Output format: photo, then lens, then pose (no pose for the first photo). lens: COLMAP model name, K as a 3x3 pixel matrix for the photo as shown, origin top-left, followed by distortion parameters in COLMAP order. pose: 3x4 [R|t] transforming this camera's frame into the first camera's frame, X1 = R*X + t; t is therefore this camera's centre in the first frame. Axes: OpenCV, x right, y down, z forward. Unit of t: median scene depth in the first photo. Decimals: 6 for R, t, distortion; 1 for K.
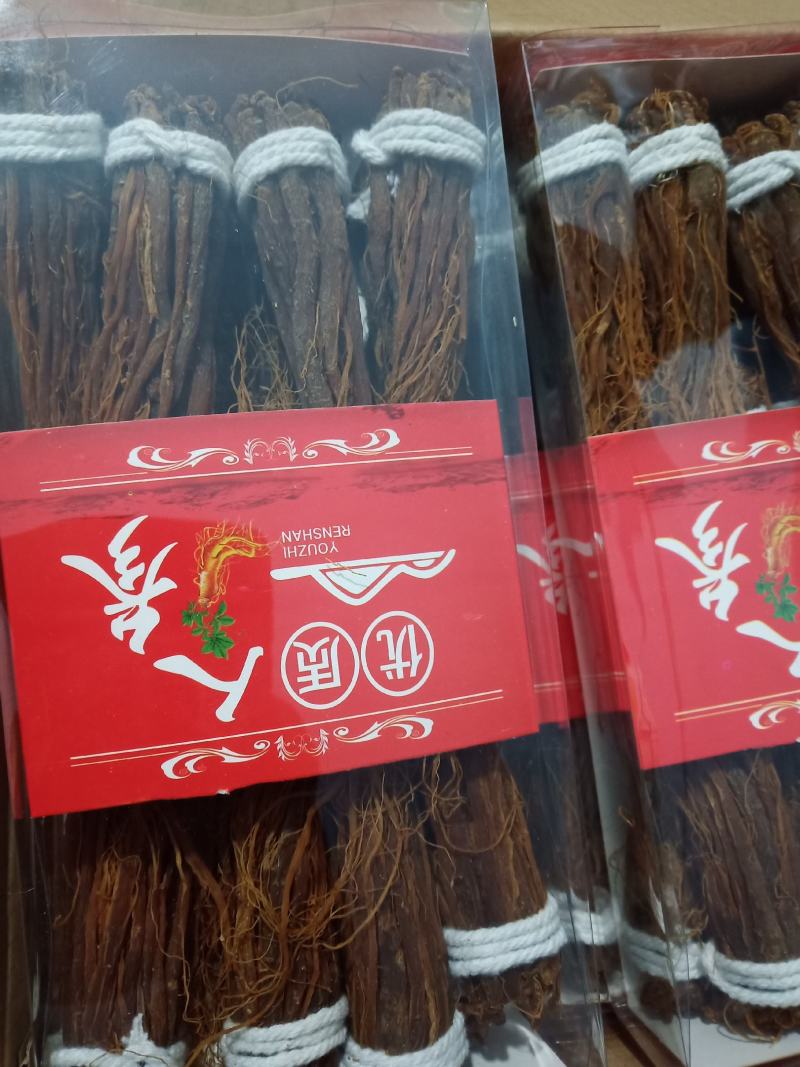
lens RADIAL K [[843.0, 0, 400.0], [0, 843.0, 533.5], [0, 0, 1]] dist [0.011514, -0.059884]
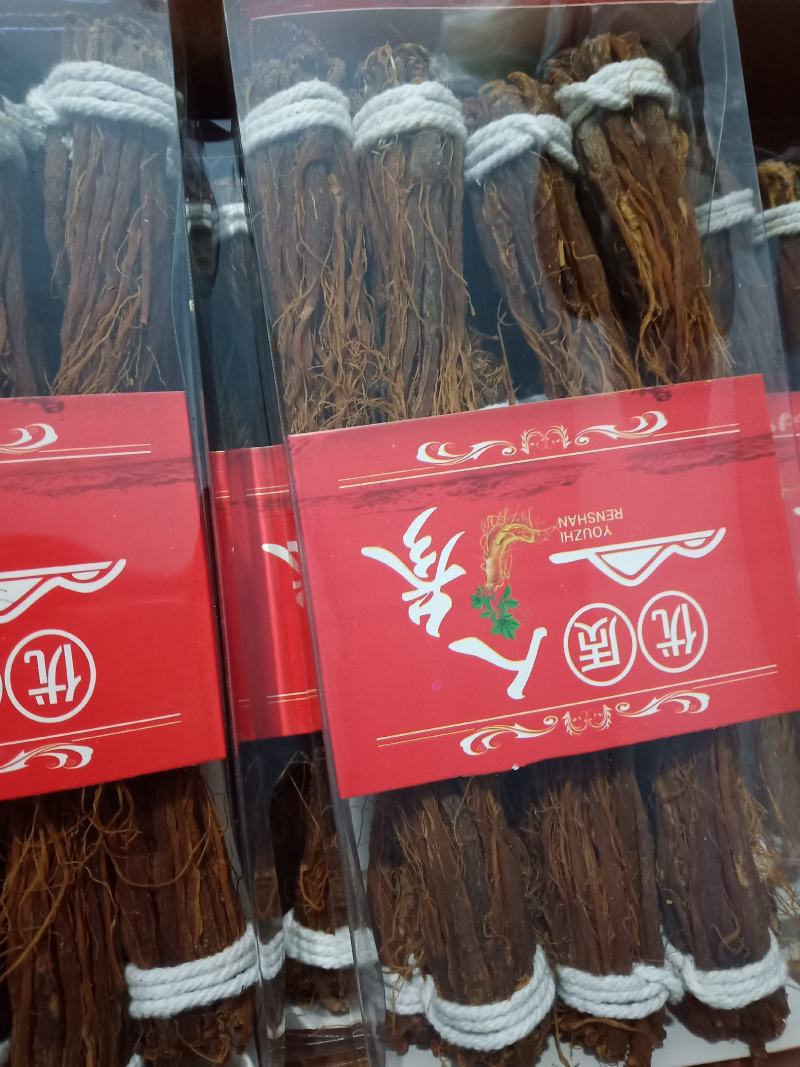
lens RADIAL K [[843.0, 0, 400.0], [0, 843.0, 533.5], [0, 0, 1]] dist [0.011514, -0.059884]
pose [[0.999738, 0.010443, 0.020359, 0.323837], [-0.011362, 0.998896, 0.045592, -0.051184], [-0.019860, -0.045811, 0.998753, 0.089006]]
